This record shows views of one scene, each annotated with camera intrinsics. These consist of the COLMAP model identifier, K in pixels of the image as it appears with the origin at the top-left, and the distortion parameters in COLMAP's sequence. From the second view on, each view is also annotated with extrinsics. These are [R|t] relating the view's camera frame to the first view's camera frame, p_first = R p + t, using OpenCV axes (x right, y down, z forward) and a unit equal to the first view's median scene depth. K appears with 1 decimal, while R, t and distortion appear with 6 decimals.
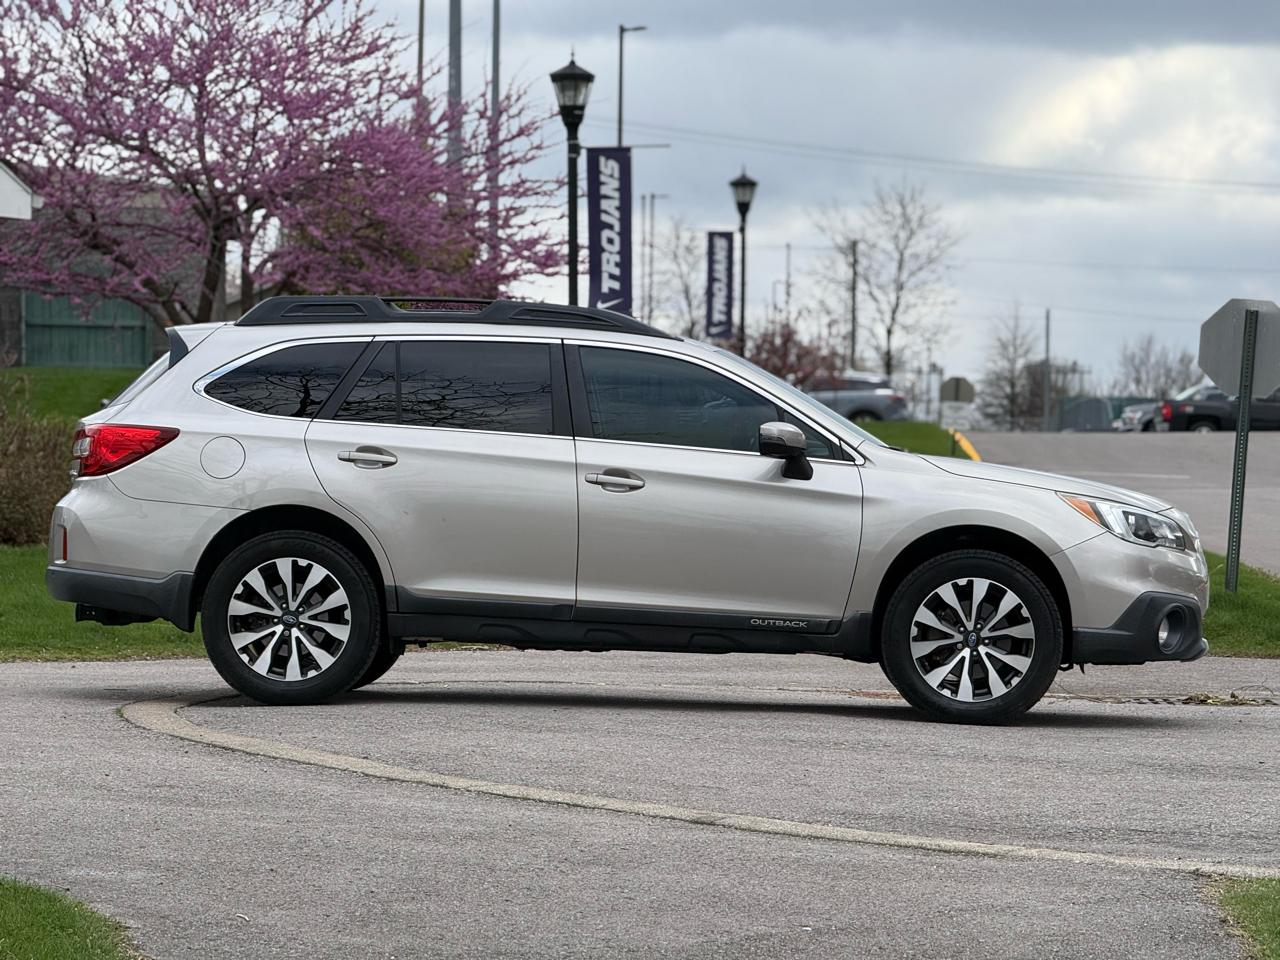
lens RADIAL K [[4512.3, 0, 640.0], [0, 4512.3, 480.0], [0, 0, 1]] dist [0.367441, -0.083156]
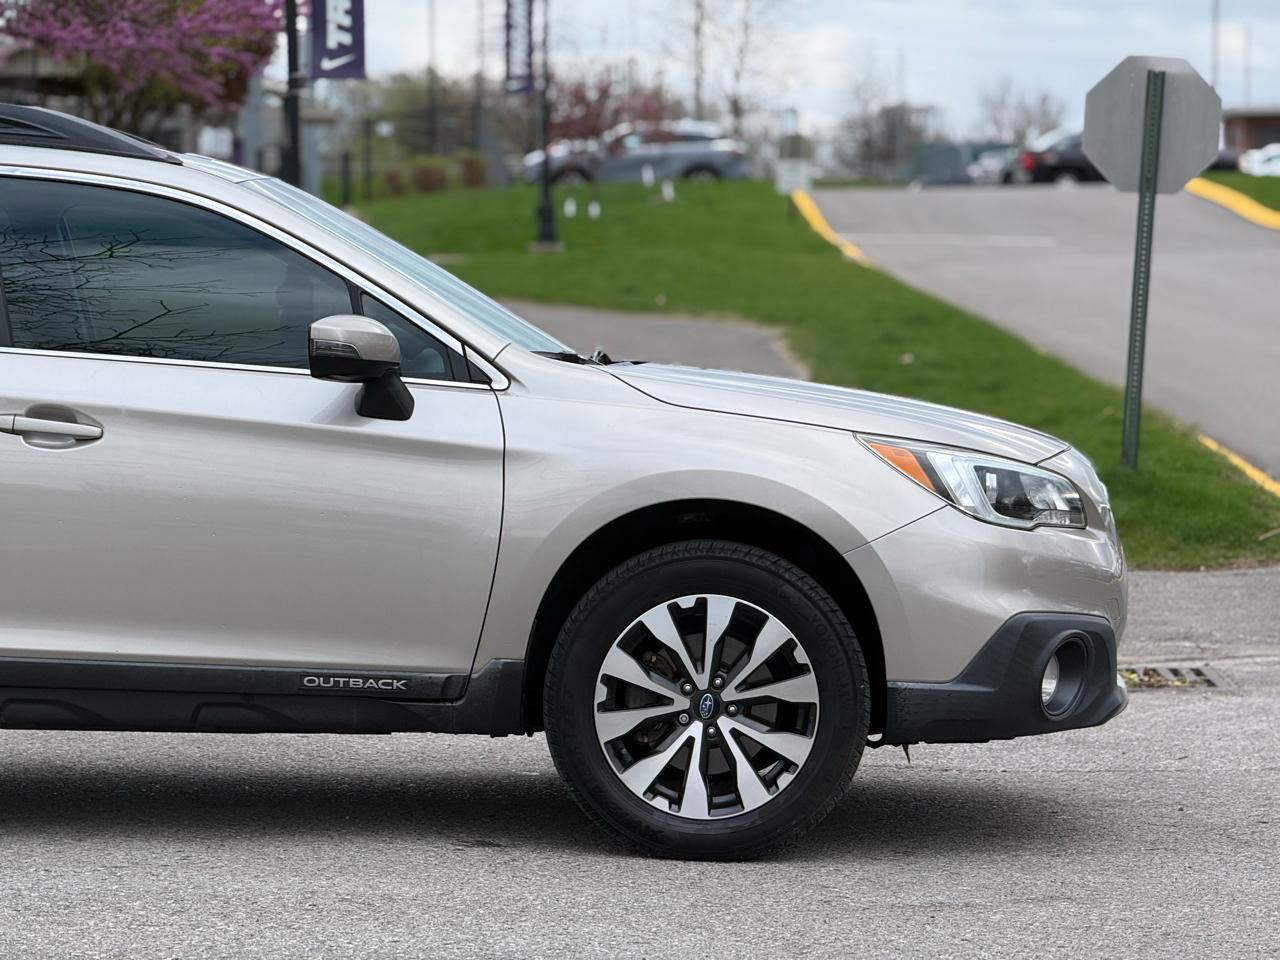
lens RADIAL K [[4512.3, 0, 640.0], [0, 4512.3, 480.0], [0, 0, 1]] dist [0.367441, -0.083156]
pose [[0.999406, -0.016700, 0.030130, 0.049057], [0.014963, 0.998263, 0.056984, -0.023576], [-0.031029, -0.056499, 0.997920, 0.450910]]
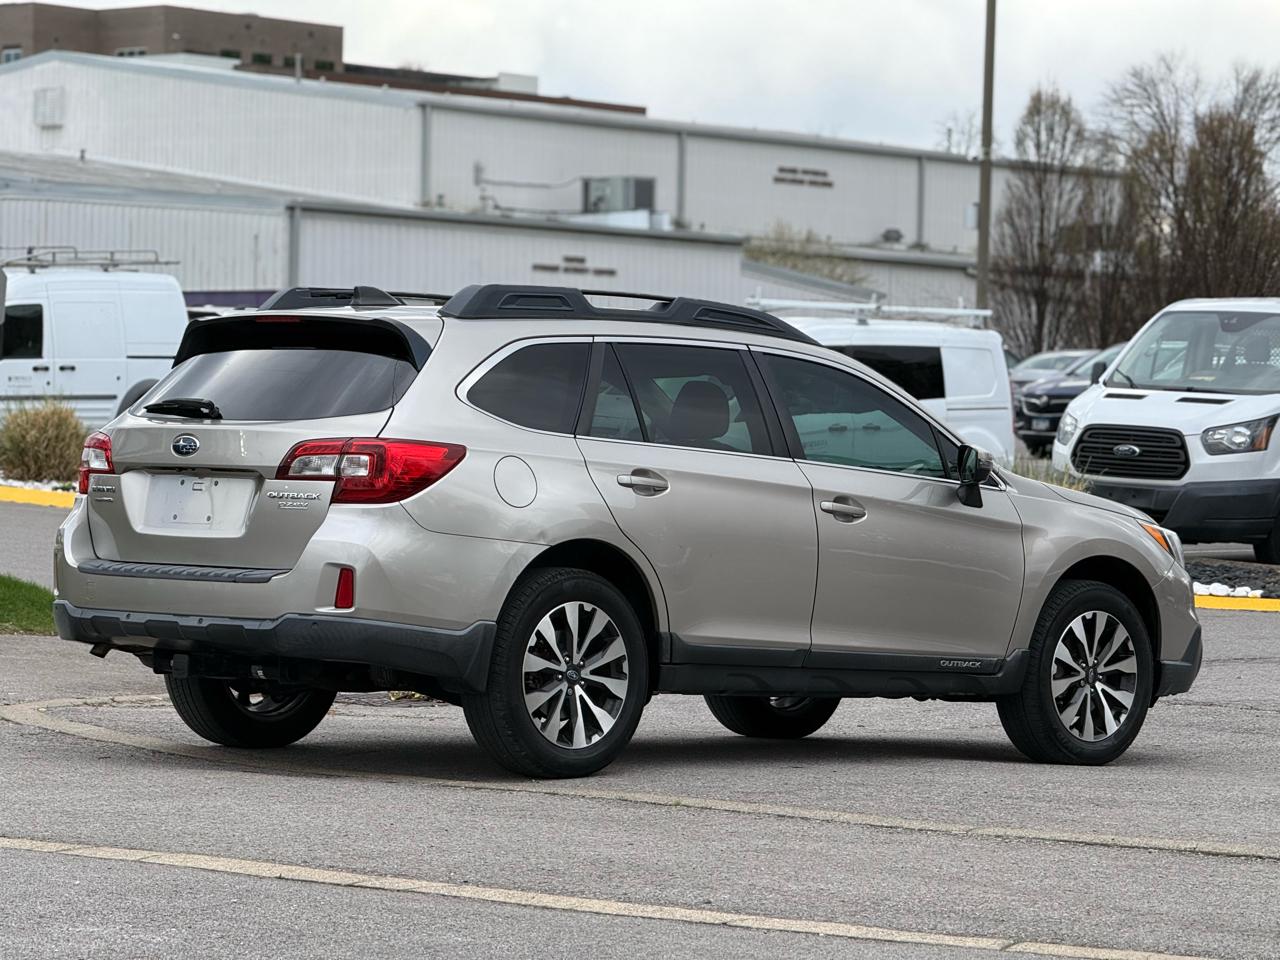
lens RADIAL K [[4512.3, 0, 640.0], [0, 4512.3, 480.0], [0, 0, 1]] dist [0.367441, -0.083156]
pose [[0.686248, 0.001397, 0.727366, -0.678120], [-0.023825, 0.999505, 0.020558, -0.022811], [-0.726977, -0.031438, 0.685941, 0.418258]]
